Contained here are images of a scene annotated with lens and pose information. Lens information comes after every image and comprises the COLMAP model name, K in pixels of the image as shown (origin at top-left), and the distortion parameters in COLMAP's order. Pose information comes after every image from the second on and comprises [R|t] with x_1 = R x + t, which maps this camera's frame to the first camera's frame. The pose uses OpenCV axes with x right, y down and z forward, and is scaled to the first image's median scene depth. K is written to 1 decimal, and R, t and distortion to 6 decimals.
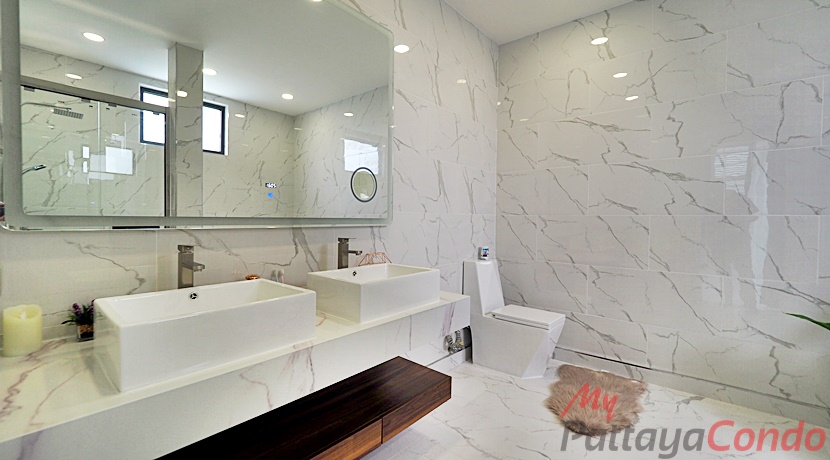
lens RADIAL K [[347.3, 0, 414.8], [0, 347.3, 228.1], [0, 0, 1]] dist [-0.000107, 0.000006]
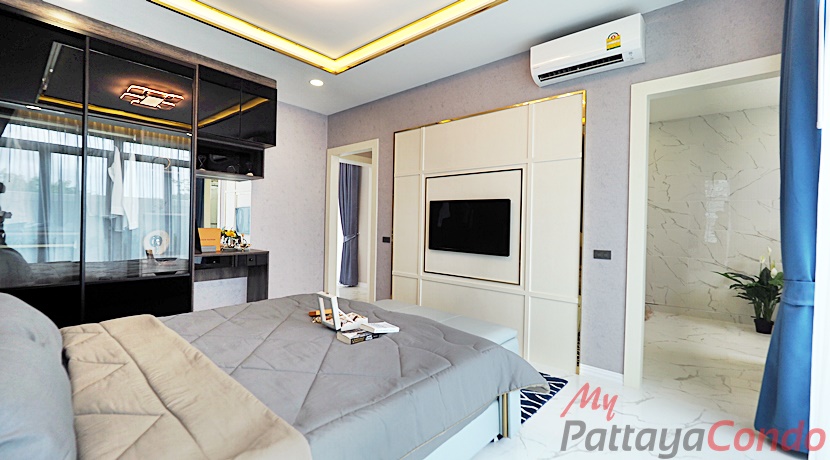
lens RADIAL K [[347.3, 0, 415.7], [0, 347.3, 228.7], [0, 0, 1]] dist [-0.000107, 0.000006]
pose [[0.999960, 0.008891, 0.000810, -0.830401], [-0.008882, 0.999911, -0.009997, -0.006128], [-0.000899, 0.009989, 0.999950, -1.188165]]
